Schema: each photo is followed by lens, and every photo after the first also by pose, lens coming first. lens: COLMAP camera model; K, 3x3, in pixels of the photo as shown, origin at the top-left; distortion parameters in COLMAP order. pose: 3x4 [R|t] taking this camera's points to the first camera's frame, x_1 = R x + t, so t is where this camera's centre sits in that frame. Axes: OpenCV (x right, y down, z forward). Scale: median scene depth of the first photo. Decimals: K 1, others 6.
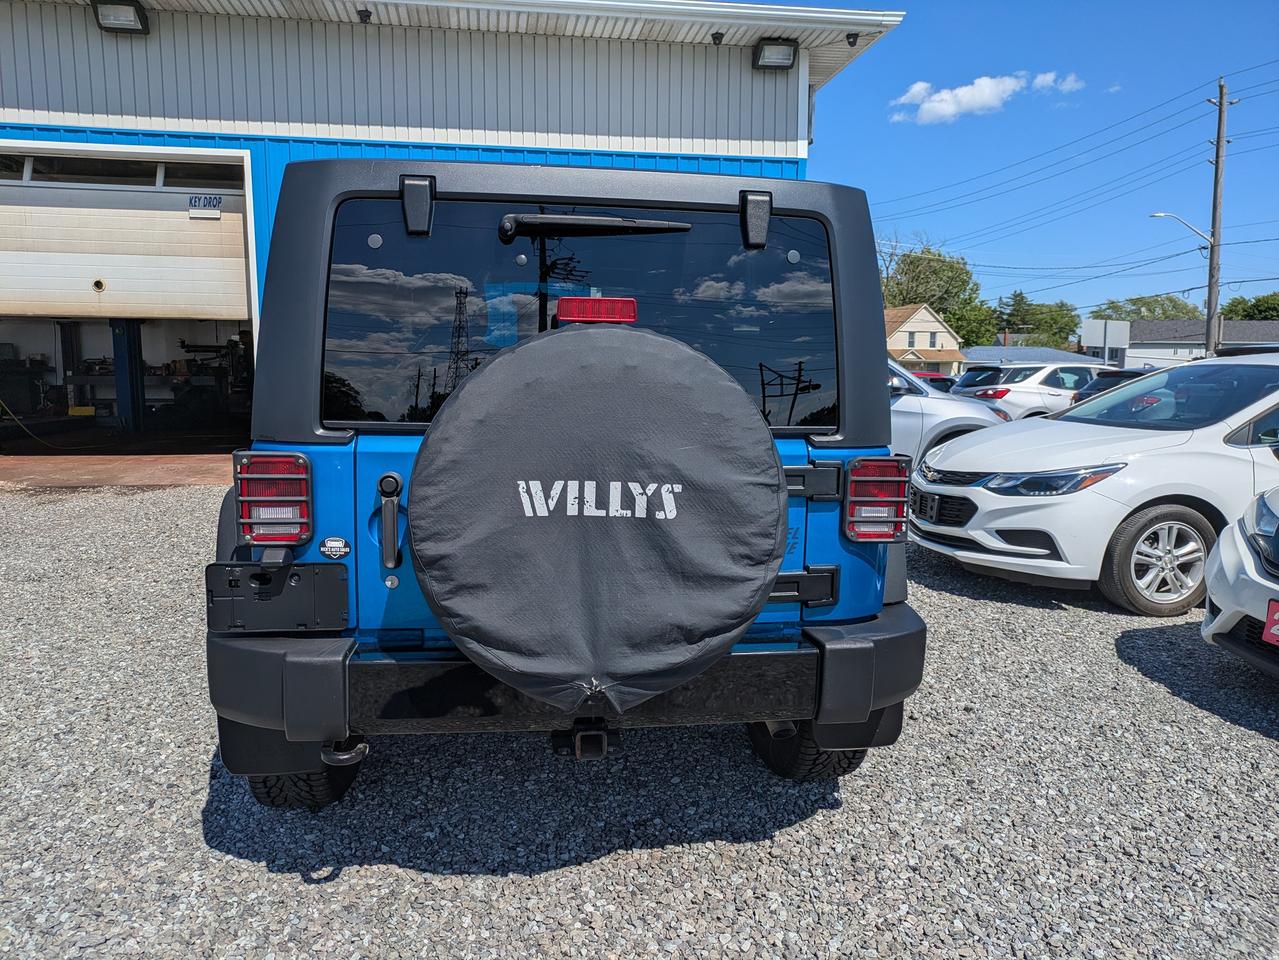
lens RADIAL K [[925.5, 0, 618.4], [0, 925.5, 478.8], [0, 0, 1]] dist [0.066657, -0.042750]
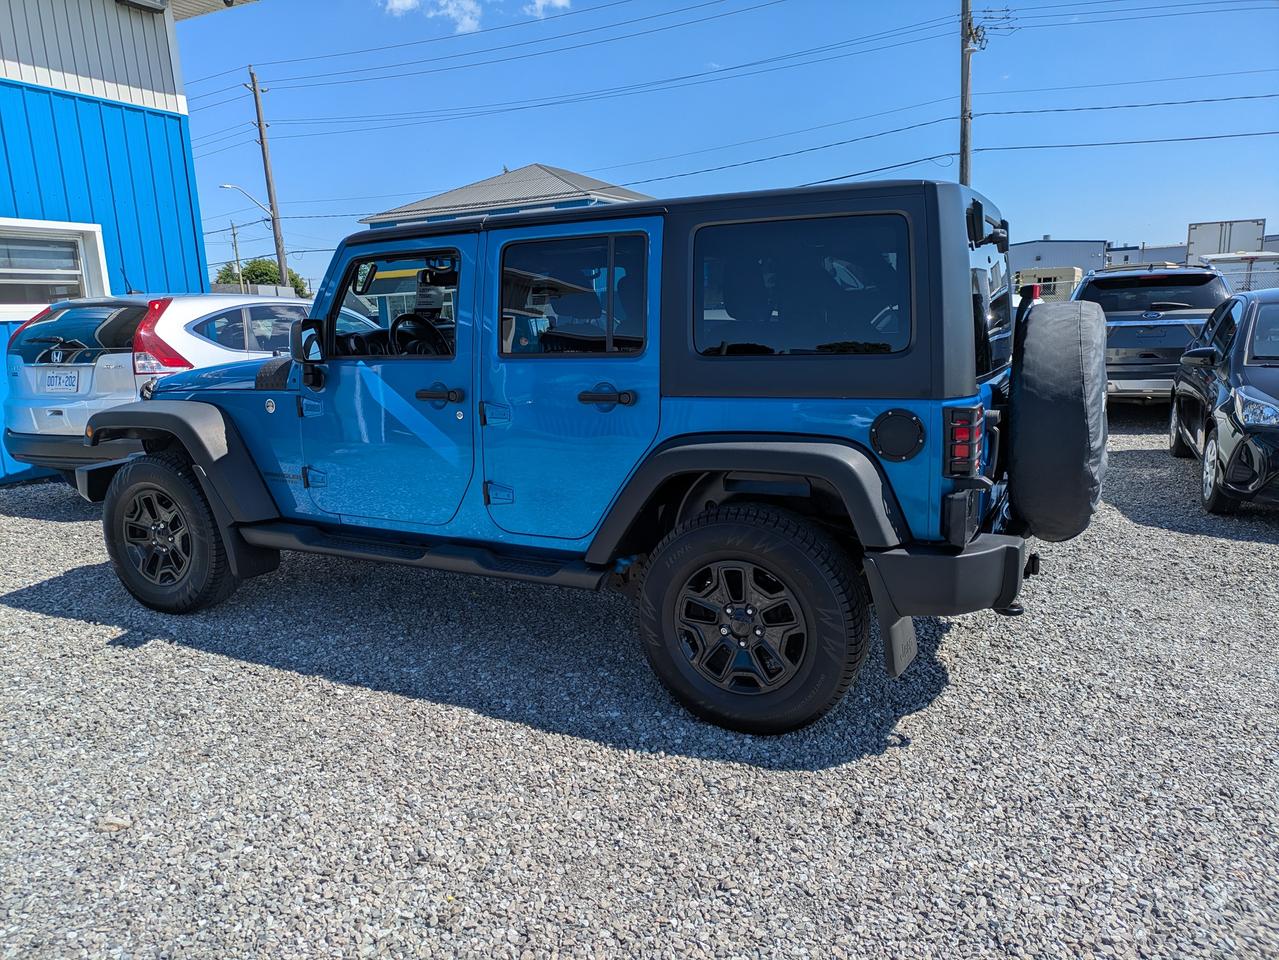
lens RADIAL K [[915.3, 0, 639.5], [0, 915.3, 480.0], [0, 0, 1]] dist [0.003379, 0.002058]
pose [[0.572960, -0.172657, 0.801191, -0.375181], [0.136622, 0.984001, 0.114349, -0.032993], [-0.808116, 0.043943, 0.587382, 0.132743]]
